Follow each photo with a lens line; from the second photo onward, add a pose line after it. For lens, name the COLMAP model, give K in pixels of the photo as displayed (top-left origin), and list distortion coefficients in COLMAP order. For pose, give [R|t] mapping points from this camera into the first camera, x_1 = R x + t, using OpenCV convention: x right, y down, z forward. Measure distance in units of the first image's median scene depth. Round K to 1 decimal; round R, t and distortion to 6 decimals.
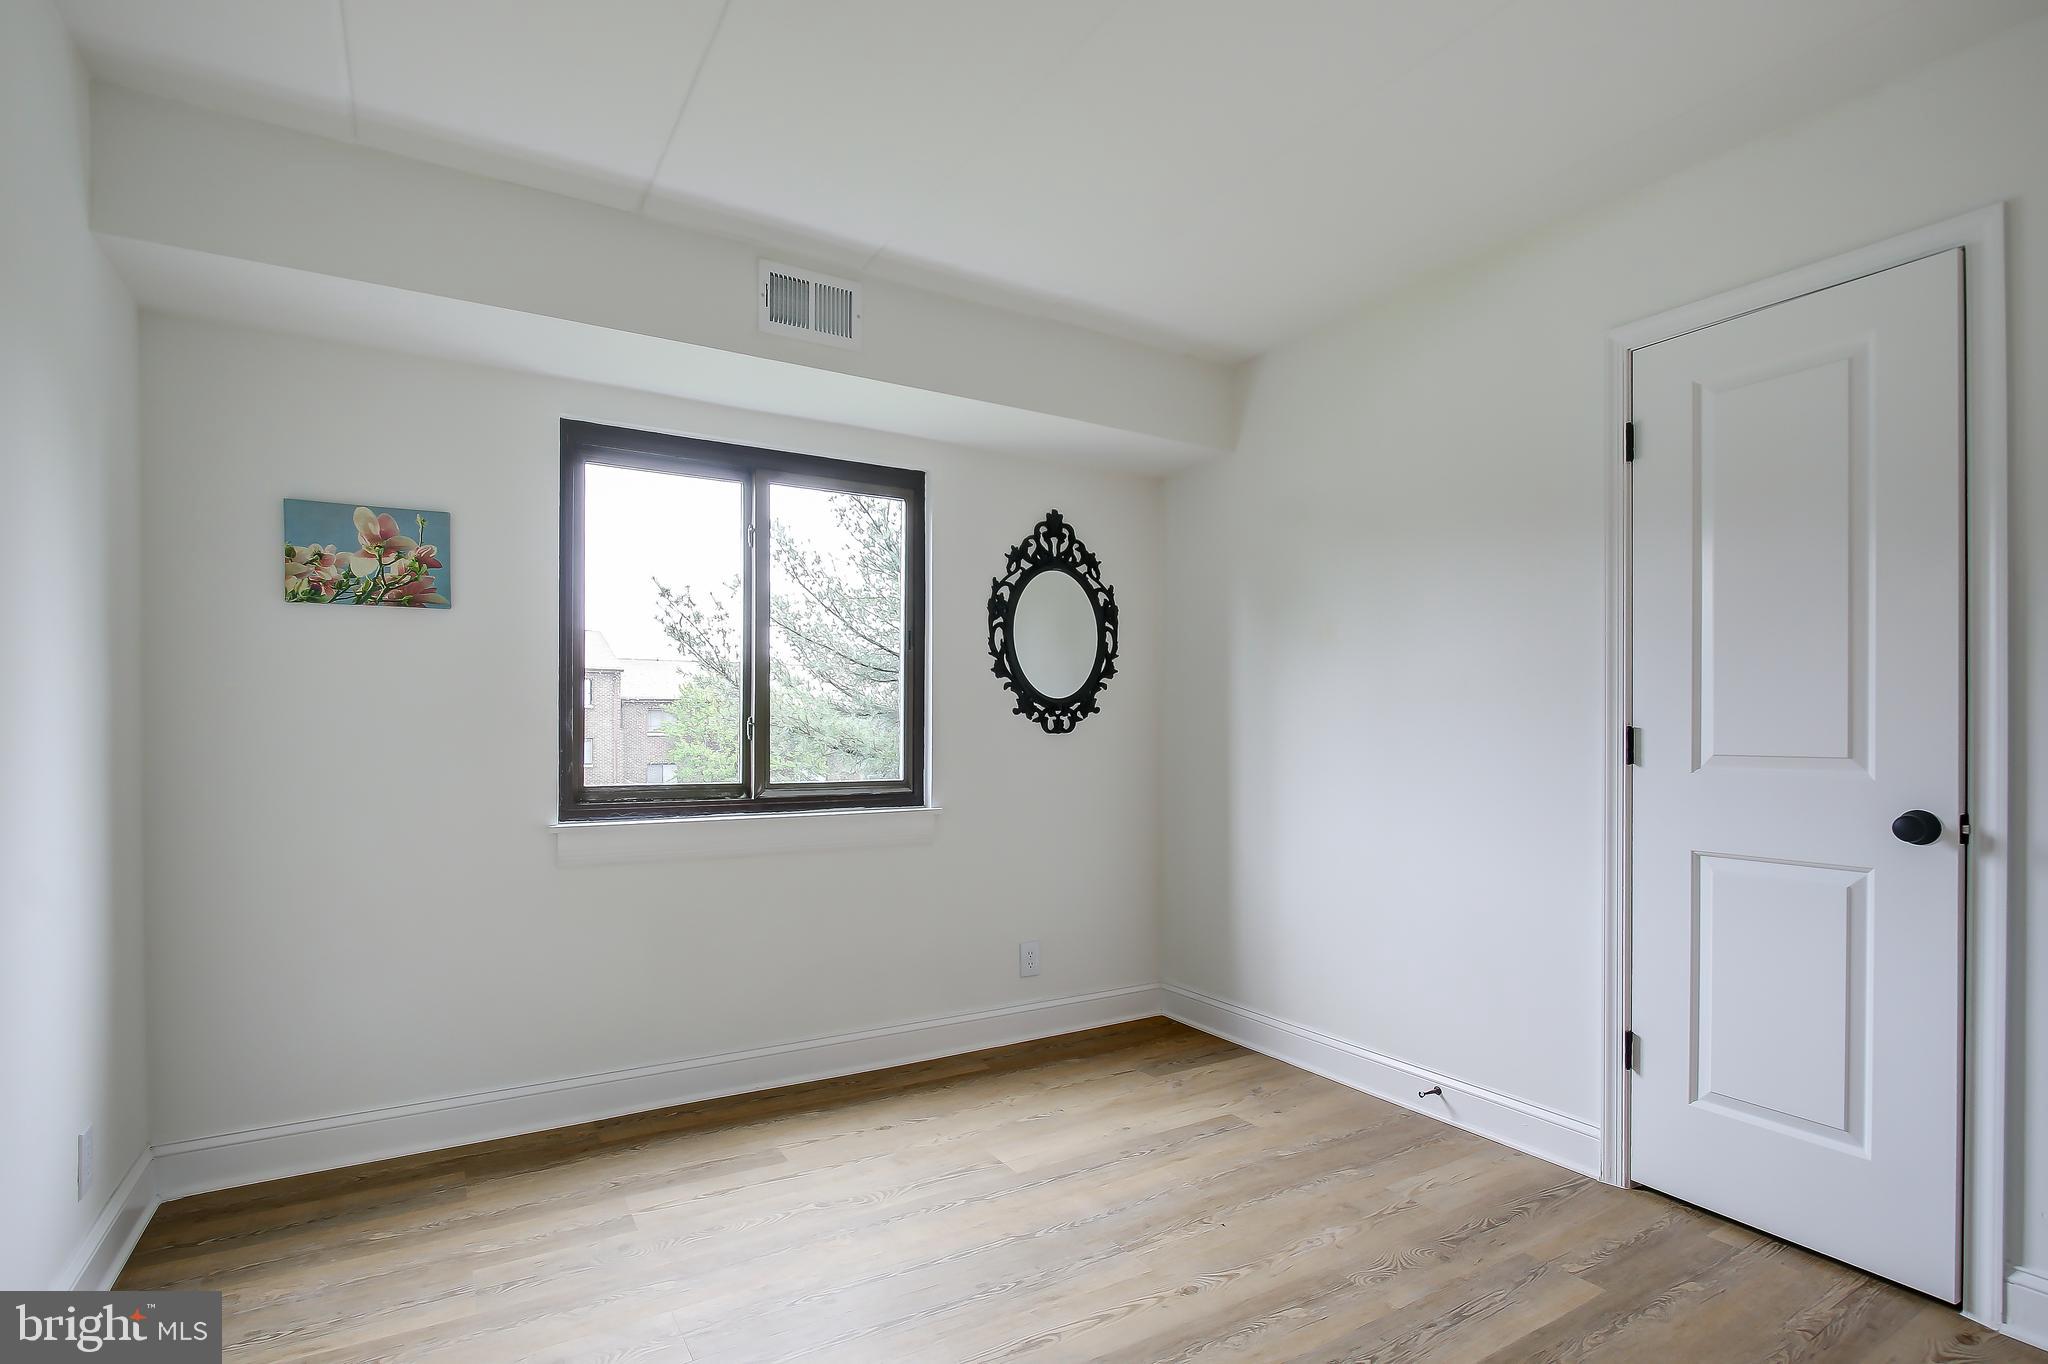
lens RADIAL K [[971.6, 0, 1038.4], [0, 971.6, 729.0], [0, 0, 1]] dist [-0.020794, 0.003603]
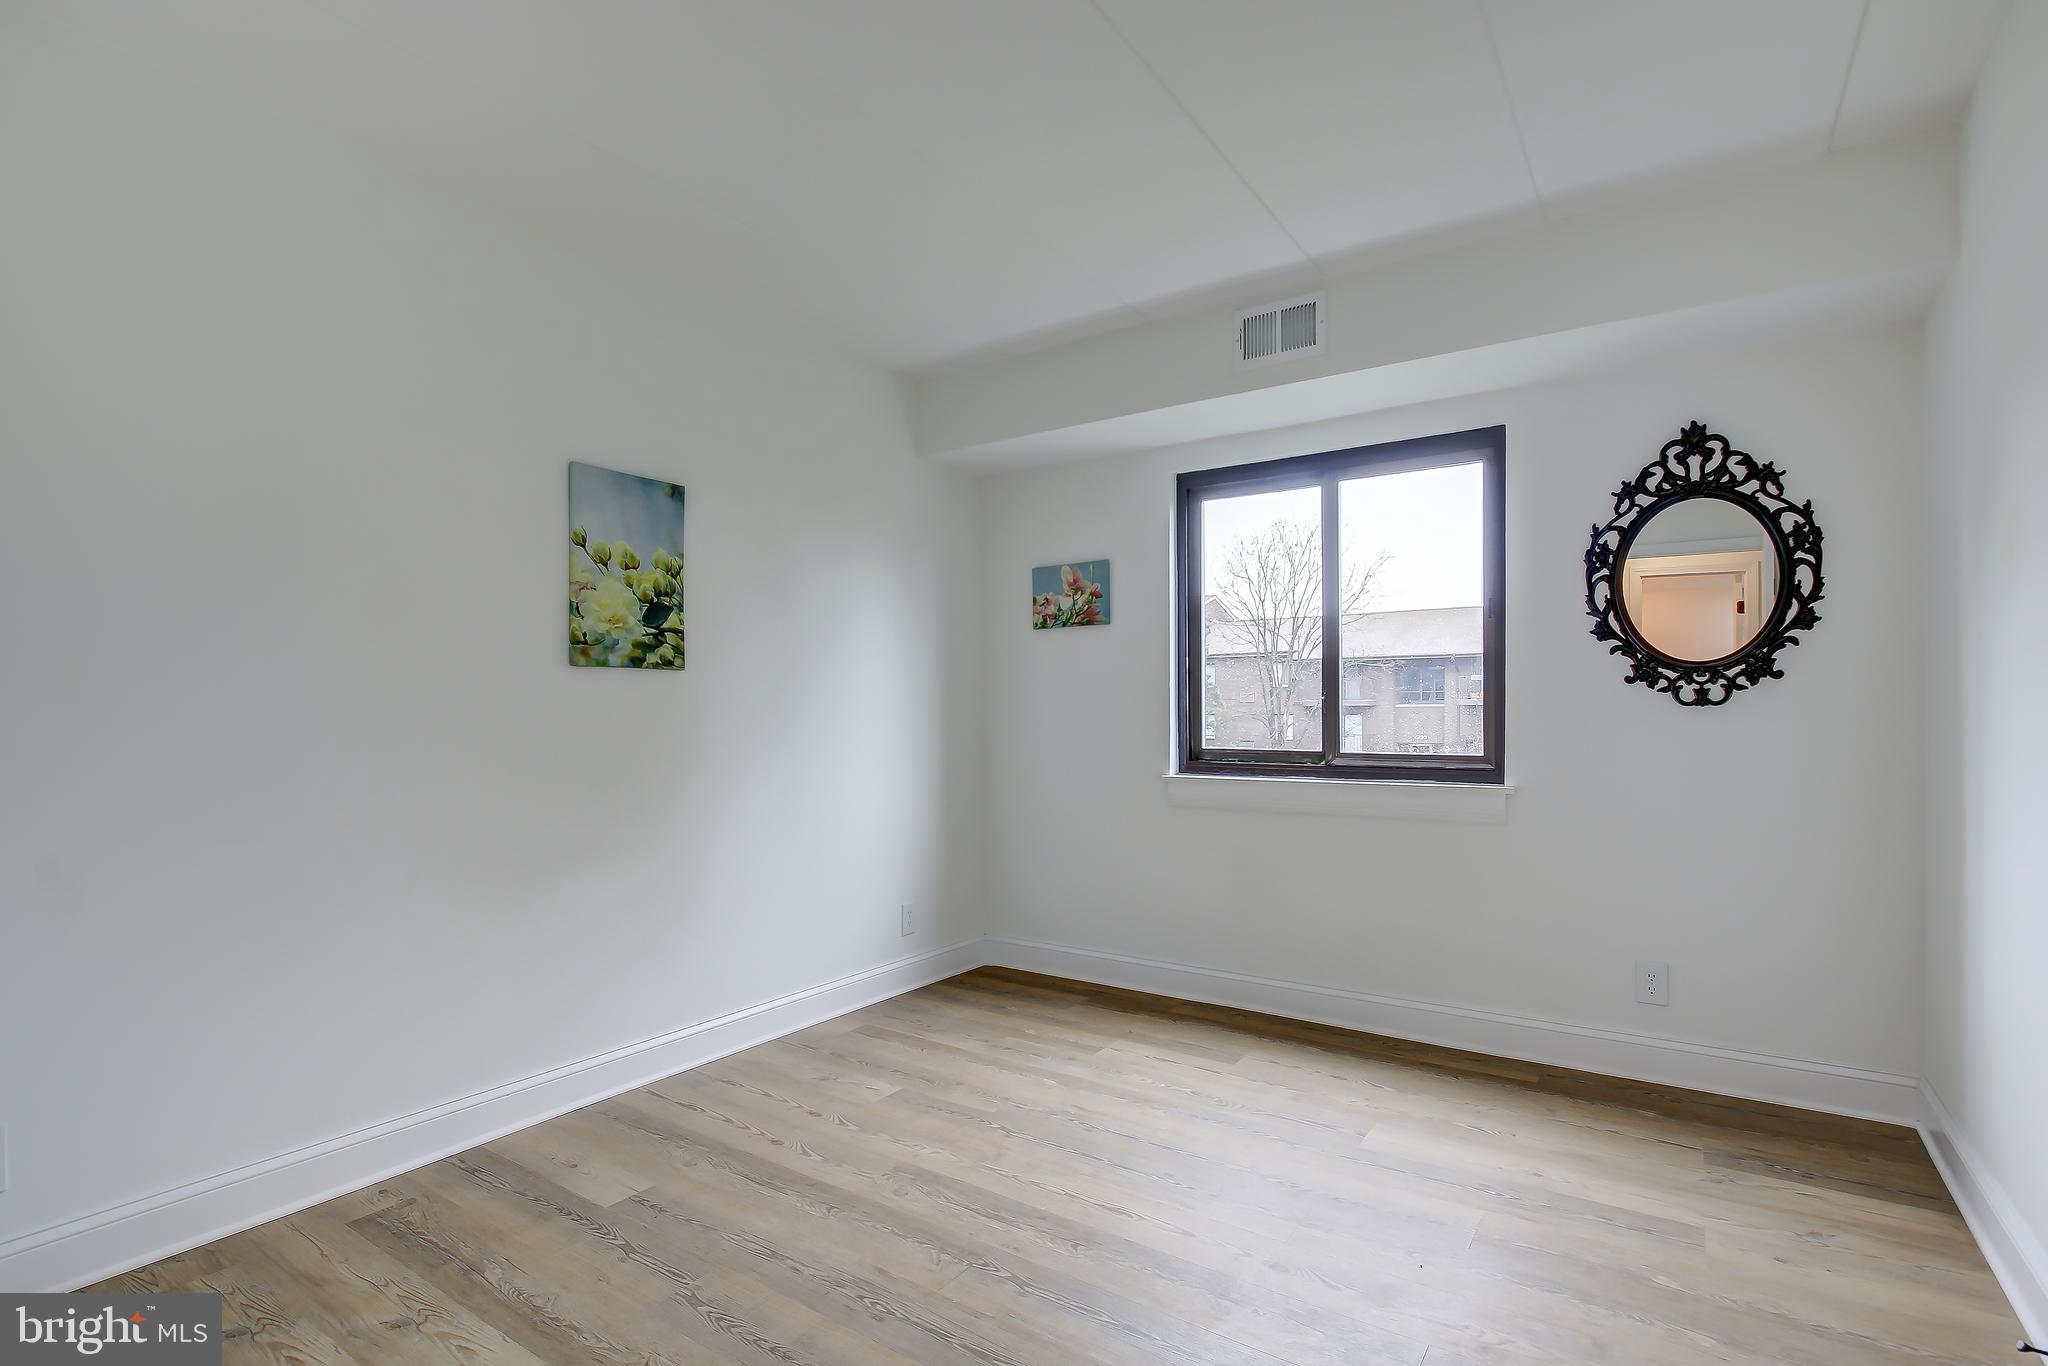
lens RADIAL K [[971.6, 0, 1008.3], [0, 971.6, 711.1], [0, 0, 1]] dist [-0.020794, 0.003603]
pose [[0.411076, 0.006316, -0.911579, 0.572328], [0.012118, 0.999850, 0.012392, -0.009425], [0.911521, -0.016140, 0.410938, 0.201289]]
